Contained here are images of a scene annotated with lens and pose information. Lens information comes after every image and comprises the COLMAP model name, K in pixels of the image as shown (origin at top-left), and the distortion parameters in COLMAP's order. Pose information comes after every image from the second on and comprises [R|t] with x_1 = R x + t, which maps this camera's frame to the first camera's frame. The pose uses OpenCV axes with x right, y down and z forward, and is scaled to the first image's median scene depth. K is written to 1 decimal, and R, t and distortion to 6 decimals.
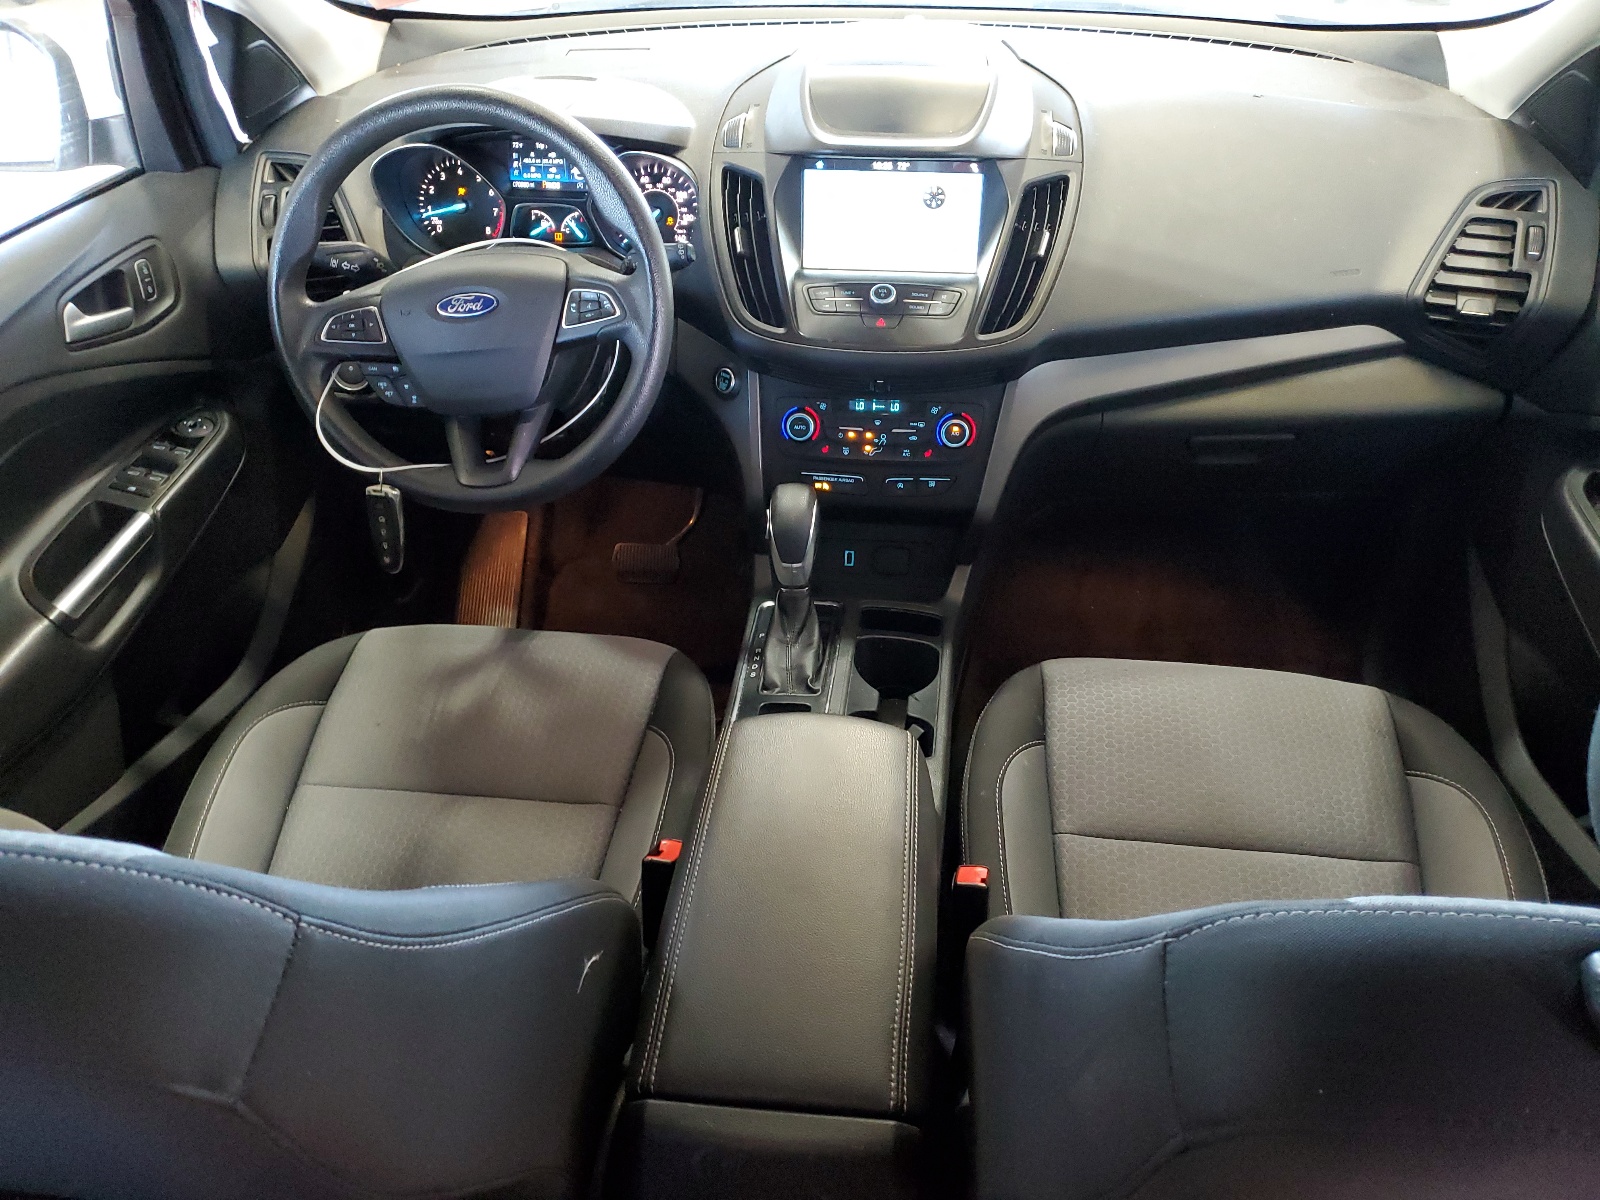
lens RADIAL K [[1208.1, 0, 803.1], [0, 1208.1, 601.6], [0, 0, 1]] dist [-0.004399, -0.001265]
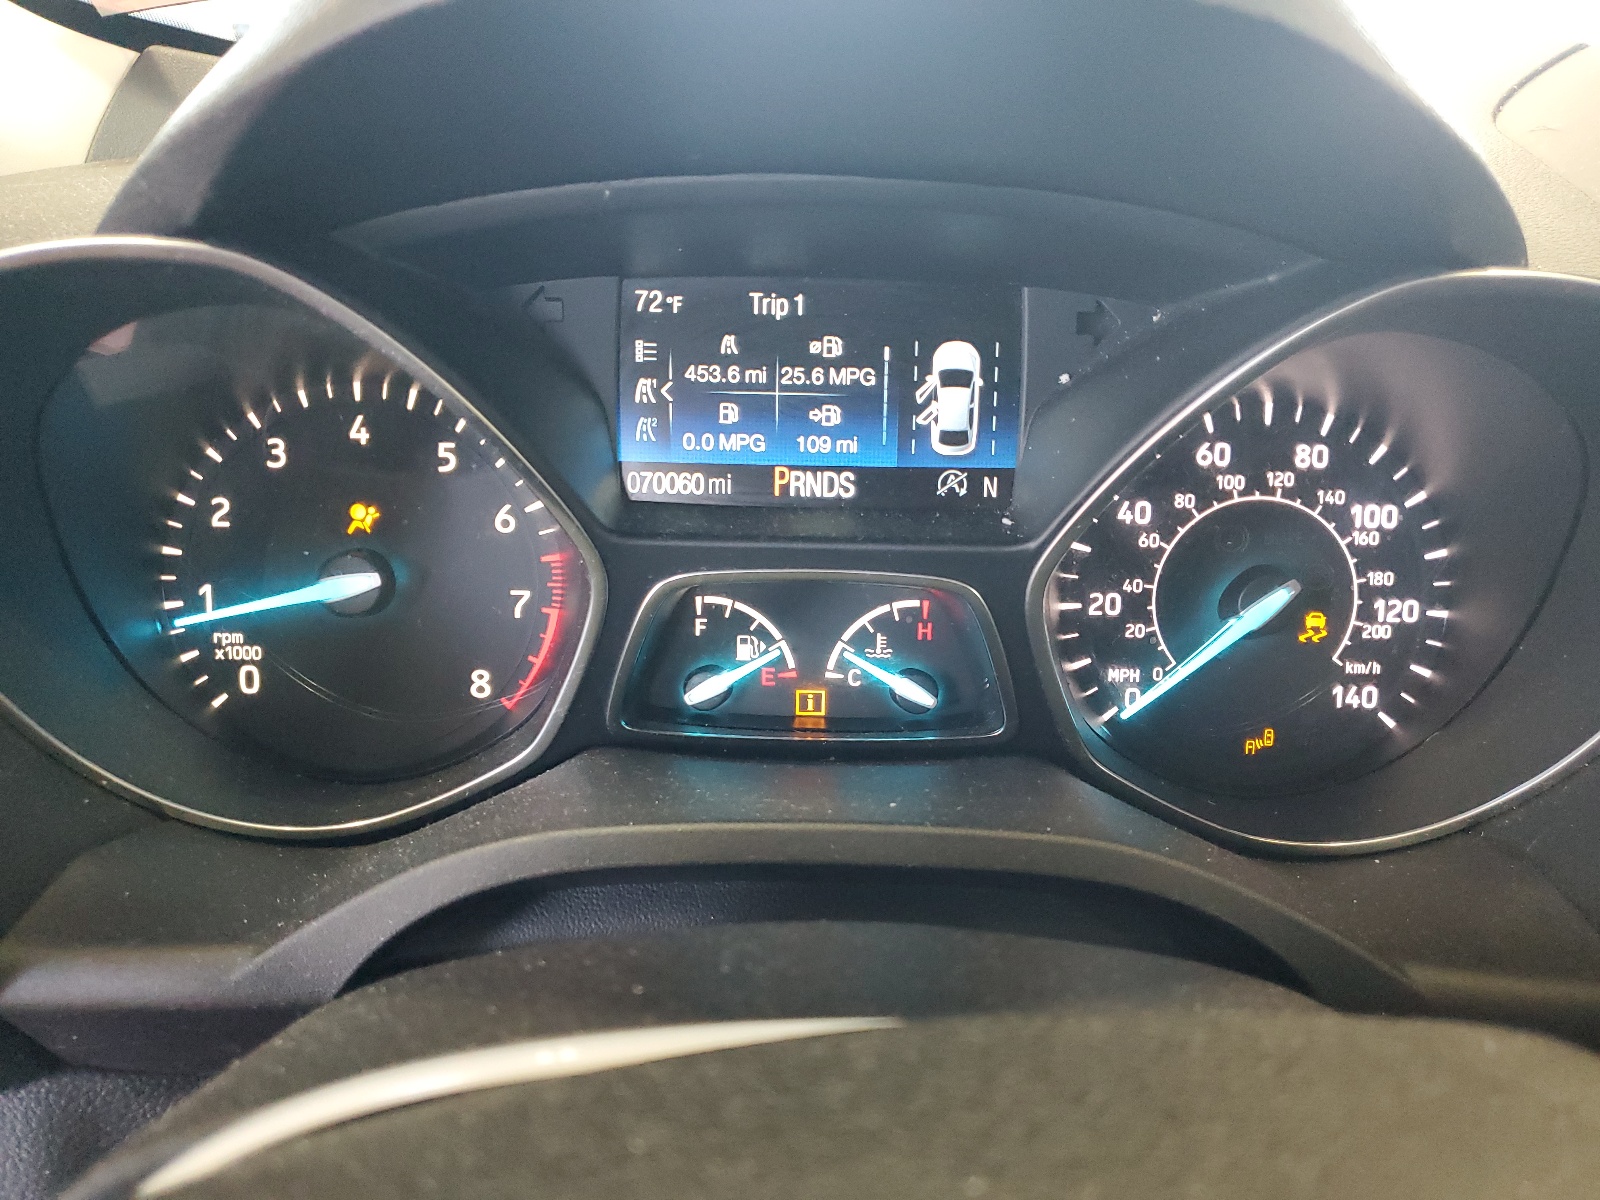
lens RADIAL K [[1208.1, 0, 798.6], [0, 1208.1, 596.5], [0, 0, 1]] dist [-0.004399, -0.001265]
pose [[0.991409, -0.027112, 0.127954, -0.235457], [0.057062, 0.969927, -0.236614, -0.272453], [-0.117691, 0.241883, 0.963141, 0.791416]]
